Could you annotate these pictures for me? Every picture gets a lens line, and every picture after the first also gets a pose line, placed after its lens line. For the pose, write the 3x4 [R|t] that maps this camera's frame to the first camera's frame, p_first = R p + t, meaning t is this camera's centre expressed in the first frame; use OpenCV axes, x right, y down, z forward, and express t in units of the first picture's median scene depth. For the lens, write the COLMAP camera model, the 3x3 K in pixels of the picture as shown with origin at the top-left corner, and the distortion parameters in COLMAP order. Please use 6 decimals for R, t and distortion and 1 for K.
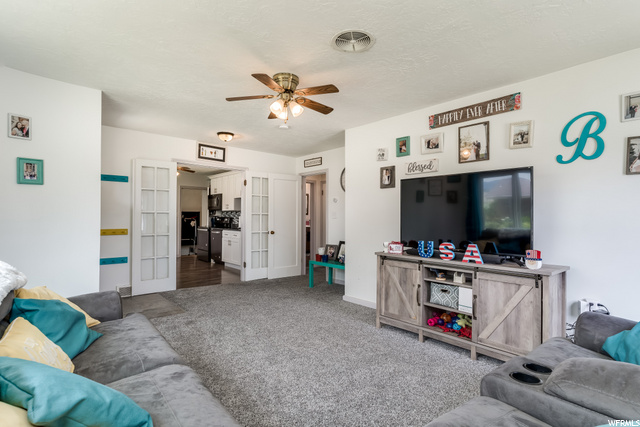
lens RADIAL K [[328.2, 0, 317.4], [0, 328.2, 212.5], [0, 0, 1]] dist [0.002956, 0.000462]
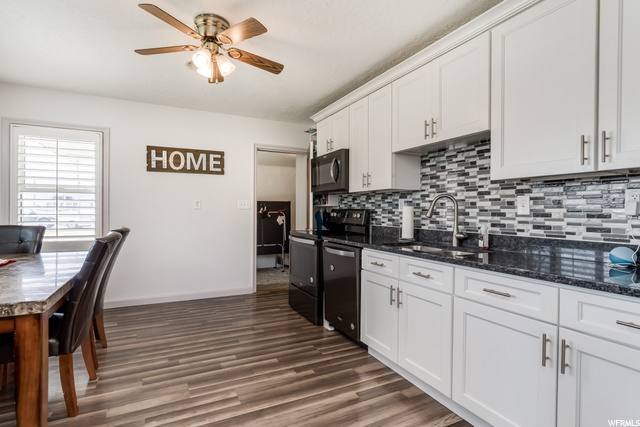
lens RADIAL K [[328.2, 0, 316.3], [0, 328.2, 211.5], [0, 0, 1]] dist [0.002956, 0.000462]
pose [[0.966494, -0.000797, -0.256687, -0.341089], [0.006136, 0.999781, 0.020002, 0.013078], [0.256615, -0.020907, 0.966288, 0.922225]]
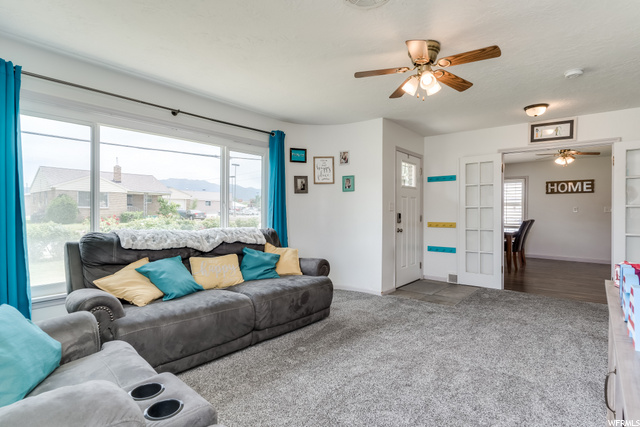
lens RADIAL K [[328.2, 0, 319.8], [0, 328.2, 213.0], [0, 0, 1]] dist [0.002956, 0.000462]
pose [[0.160540, -0.000126, -0.987029, 0.373878], [0.011401, 0.999934, 0.001727, 0.008813], [0.986964, -0.011531, 0.160530, 0.312528]]
